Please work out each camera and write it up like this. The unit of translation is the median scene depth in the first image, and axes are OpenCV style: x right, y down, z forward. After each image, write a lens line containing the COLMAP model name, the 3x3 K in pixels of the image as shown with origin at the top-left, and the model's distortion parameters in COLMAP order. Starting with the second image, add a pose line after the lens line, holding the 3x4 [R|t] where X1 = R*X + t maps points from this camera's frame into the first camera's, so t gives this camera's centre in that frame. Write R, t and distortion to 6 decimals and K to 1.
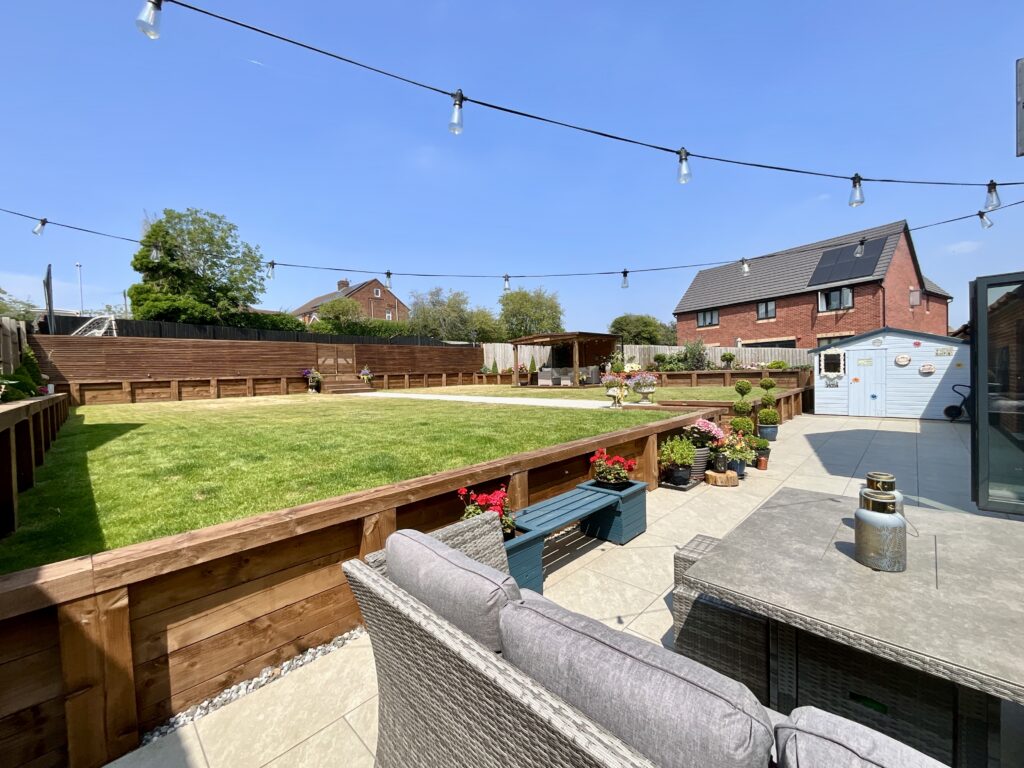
lens RADIAL K [[412.1, 0, 508.4], [0, 412.1, 380.9], [0, 0, 1]] dist [0.002528, -0.000998]
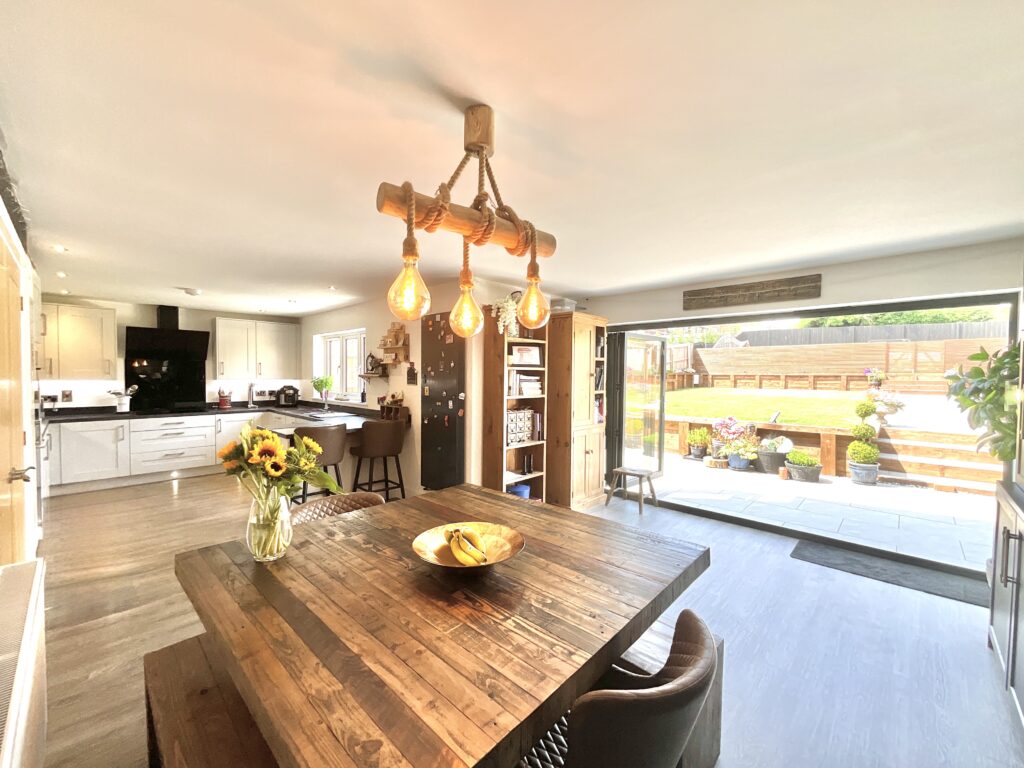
lens RADIAL K [[412.1, 0, 517.5], [0, 412.1, 385.6], [0, 0, 1]] dist [0.002528, -0.000998]
pose [[0.022436, 0.061498, -0.997855, 0.581081], [-0.024171, 0.997848, 0.060954, -0.028417], [0.999456, 0.022751, 0.023874, 0.093152]]
